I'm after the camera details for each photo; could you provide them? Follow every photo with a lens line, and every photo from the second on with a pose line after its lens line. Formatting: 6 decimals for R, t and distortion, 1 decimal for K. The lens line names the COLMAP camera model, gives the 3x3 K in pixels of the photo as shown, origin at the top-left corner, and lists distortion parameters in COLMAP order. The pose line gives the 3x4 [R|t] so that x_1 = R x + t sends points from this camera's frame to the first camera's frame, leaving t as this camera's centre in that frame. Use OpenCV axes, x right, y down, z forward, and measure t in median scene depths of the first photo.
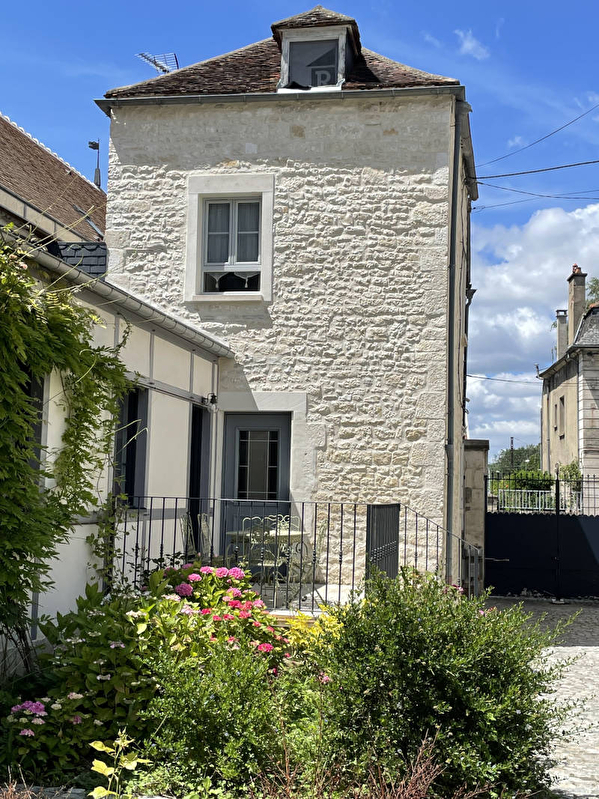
lens RADIAL K [[1057.4, 0, 301.9], [0, 1057.4, 400.5], [0, 0, 1]] dist [0.024827, 0.000000]
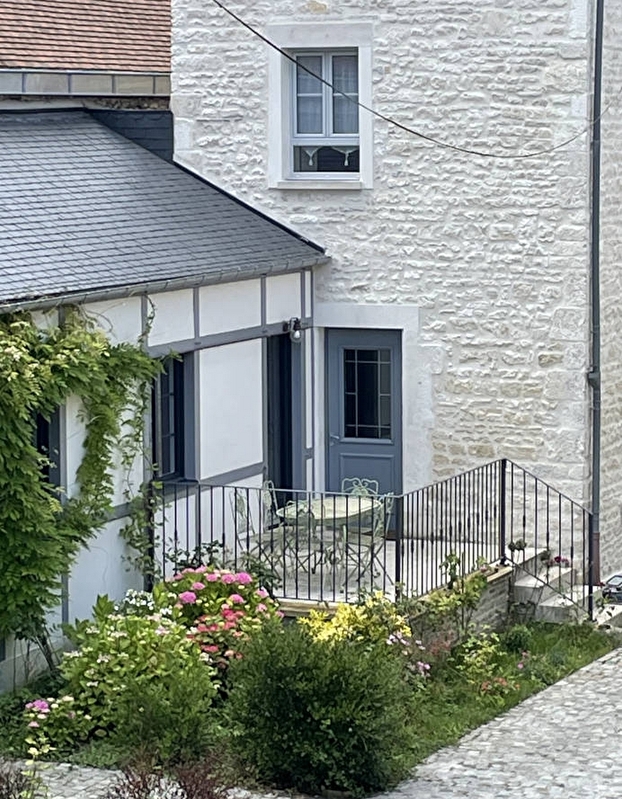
lens RADIAL K [[2445.5, 0, 310.8], [0, 2445.5, 399.6], [0, 0, 1]] dist [-0.088052, 0.000000]
pose [[0.973486, -0.006132, -0.228666, 0.346126], [0.049776, 0.981366, 0.185590, -0.284112], [0.223267, -0.192051, 0.955651, -0.790666]]
